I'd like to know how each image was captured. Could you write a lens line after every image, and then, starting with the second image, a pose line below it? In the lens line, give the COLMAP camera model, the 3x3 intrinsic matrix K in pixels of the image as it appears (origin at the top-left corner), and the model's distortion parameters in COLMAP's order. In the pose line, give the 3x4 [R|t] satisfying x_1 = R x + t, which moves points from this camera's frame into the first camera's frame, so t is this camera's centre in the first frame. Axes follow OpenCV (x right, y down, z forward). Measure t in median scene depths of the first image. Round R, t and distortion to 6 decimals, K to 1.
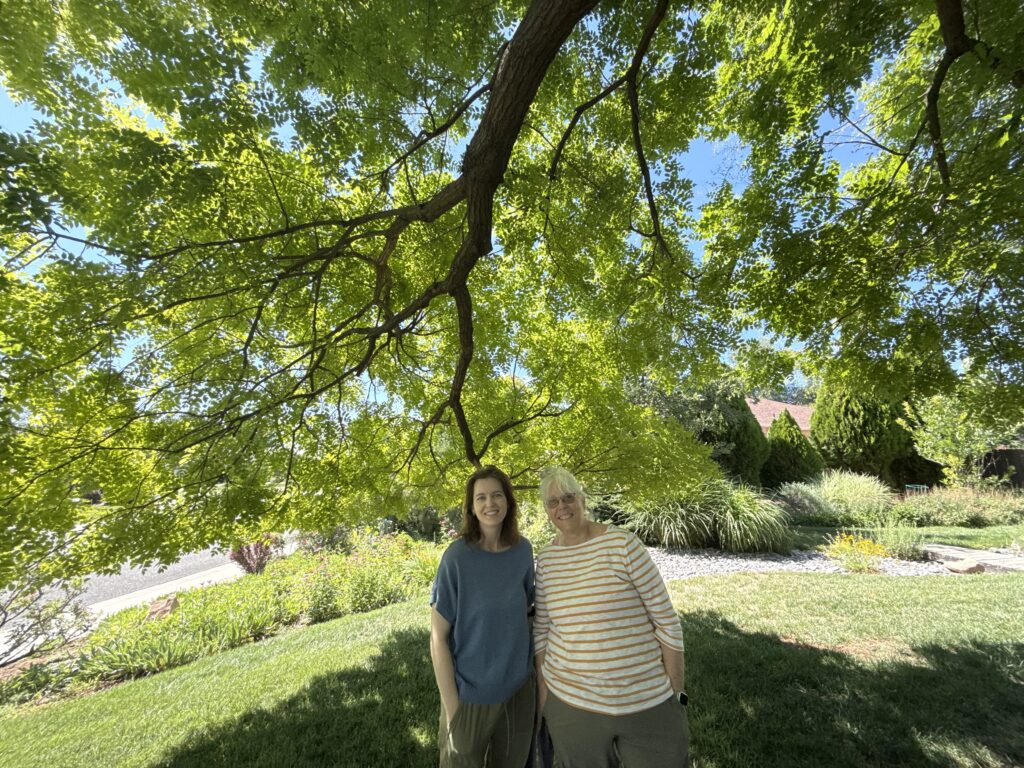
lens RADIAL K [[401.4, 0, 512.0], [0, 401.4, 384.0], [0, 0, 1]] dist [0.000008, 0.000000]
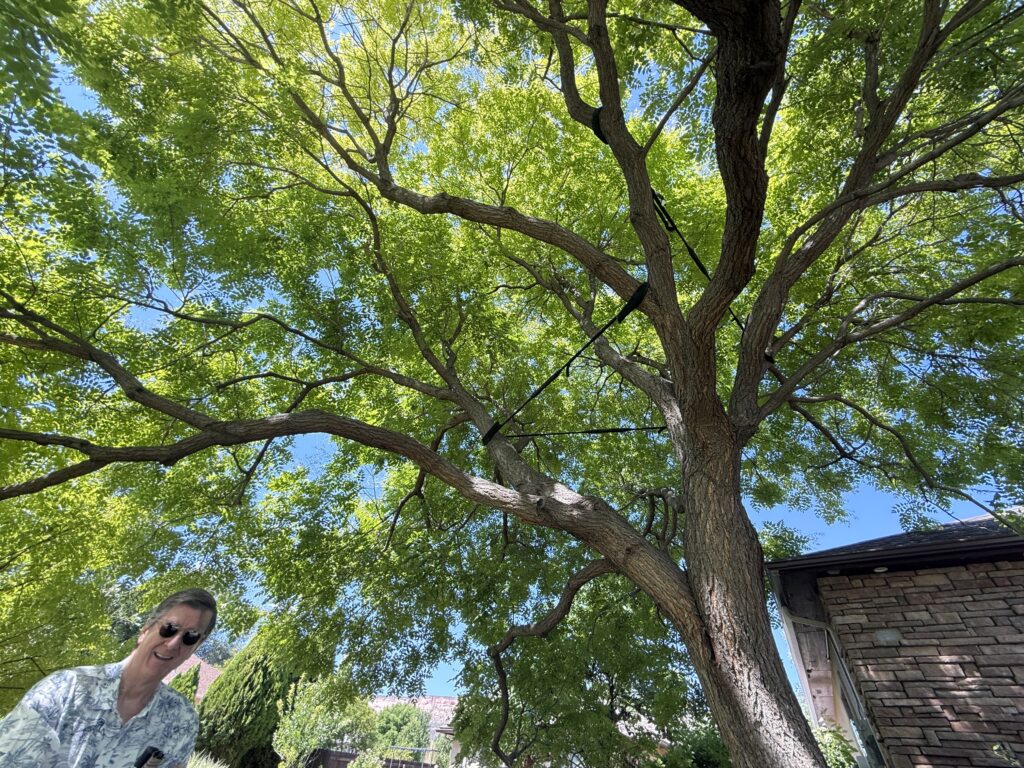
lens RADIAL K [[401.4, 0, 512.0], [0, 401.4, 384.0], [0, 0, 1]] dist [0.000008, 0.000000]
pose [[0.348986, 0.699095, 0.624079, -0.120550], [-0.272187, 0.712856, -0.646336, 0.006316], [-0.896729, 0.055696, 0.439061, -0.114069]]
